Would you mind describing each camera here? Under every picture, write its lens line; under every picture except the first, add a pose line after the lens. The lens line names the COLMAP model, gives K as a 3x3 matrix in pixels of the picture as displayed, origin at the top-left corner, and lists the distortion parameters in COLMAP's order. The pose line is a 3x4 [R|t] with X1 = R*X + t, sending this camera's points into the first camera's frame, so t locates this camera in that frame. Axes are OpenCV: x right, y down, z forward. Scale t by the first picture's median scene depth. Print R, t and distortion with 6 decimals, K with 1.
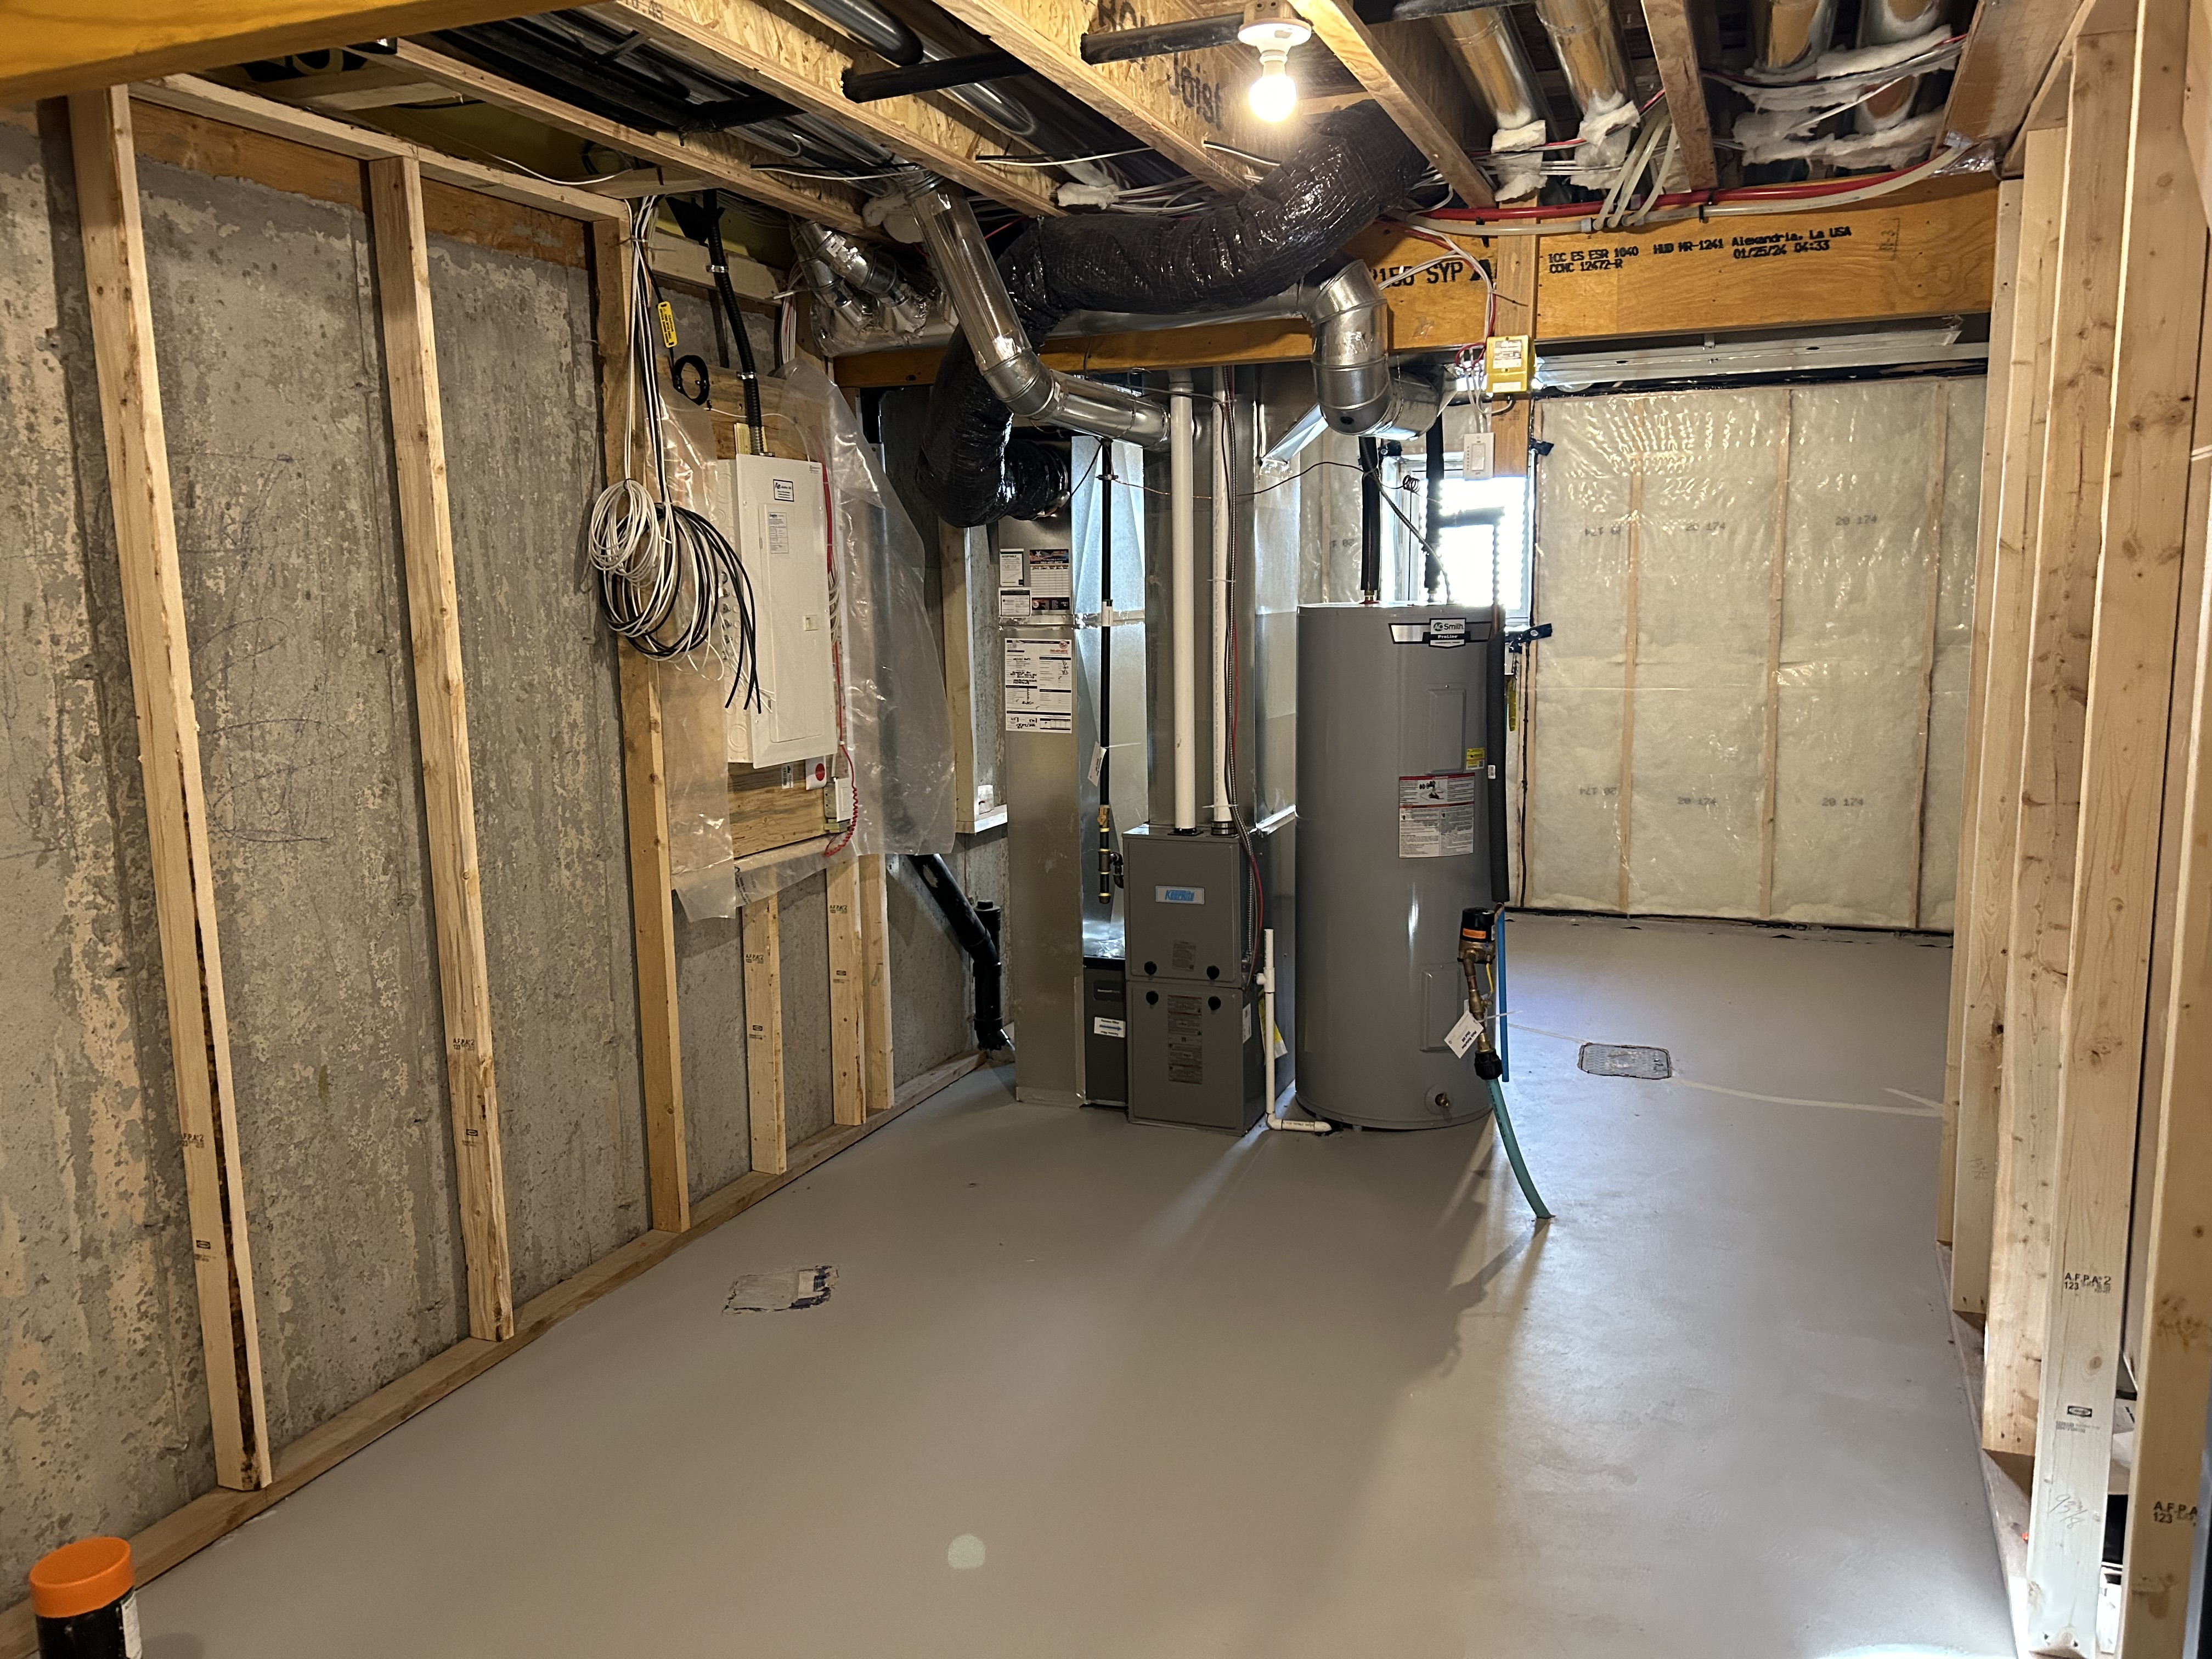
lens RADIAL K [[1655.7, 0, 1105.0], [0, 1655.7, 829.0], [0, 0, 1]] dist [0.046363, -0.059046]
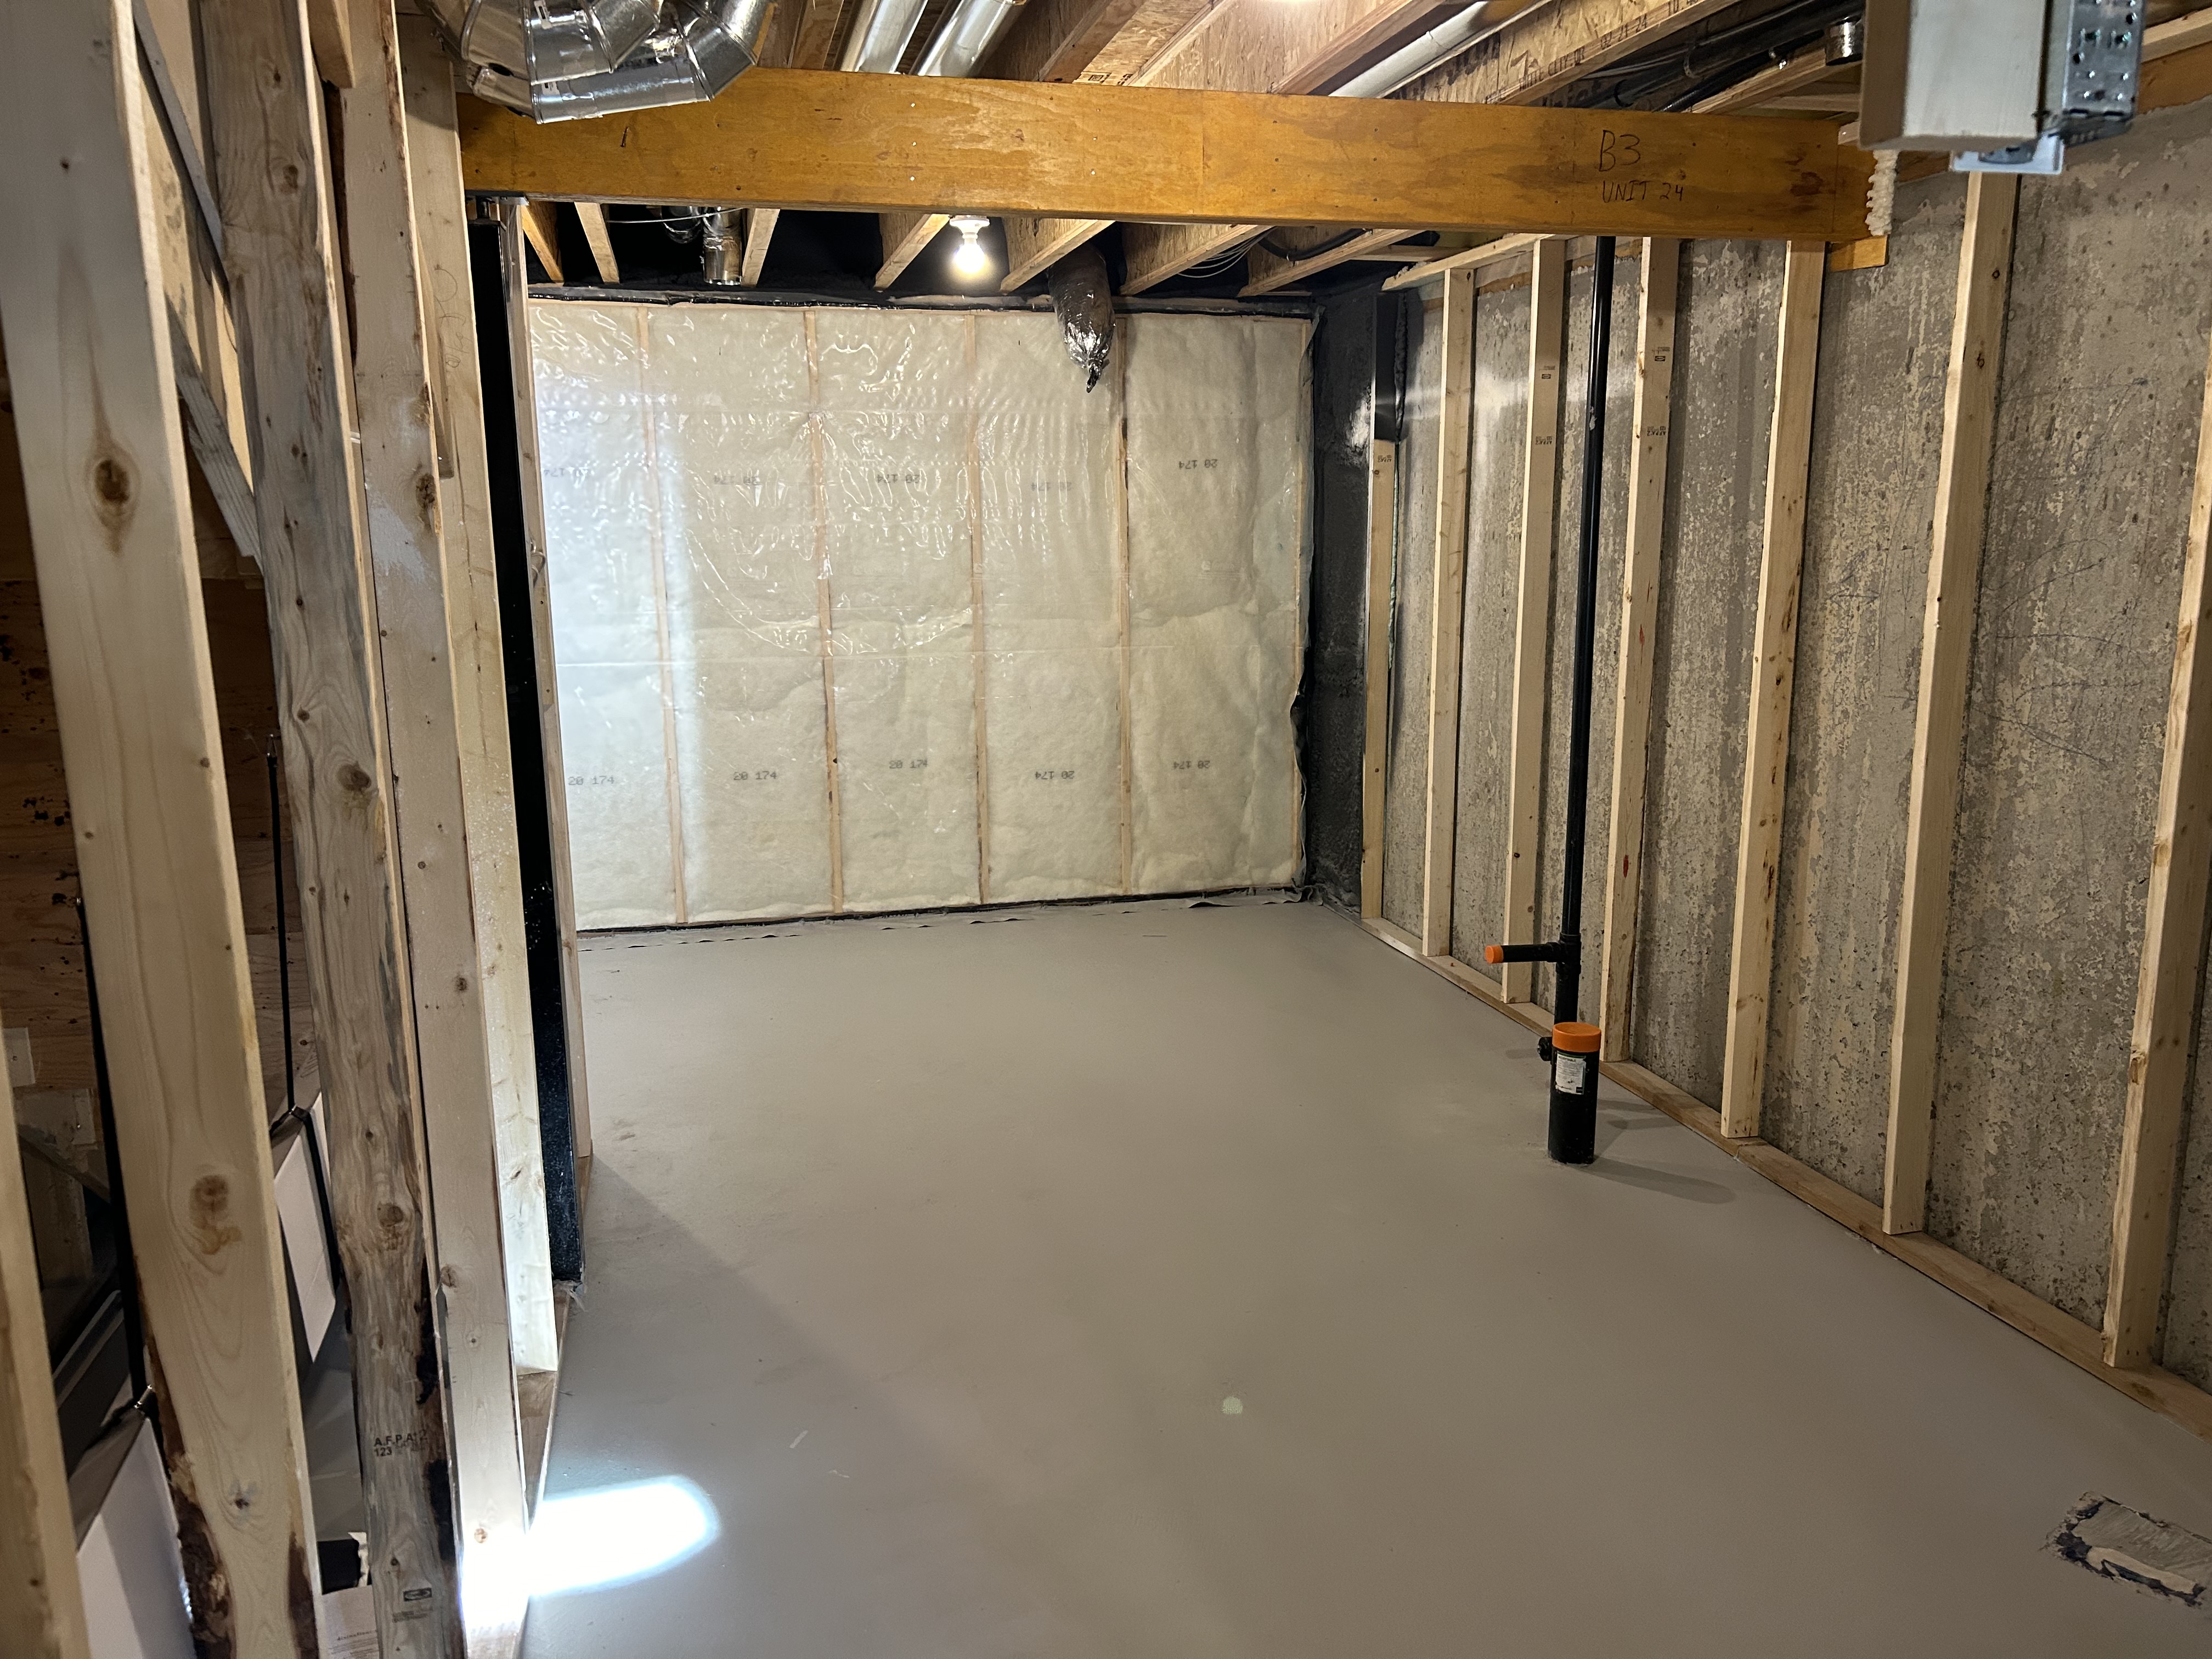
lens RADIAL K [[1655.7, 0, 1107.0], [0, 1655.7, 834.4], [0, 0, 1]] dist [0.046363, -0.059046]
pose [[-0.810936, 0.135856, -0.569144, 0.631771], [-0.062079, 0.947208, 0.314553, -0.242996], [0.581832, 0.290414, -0.759692, 1.492008]]
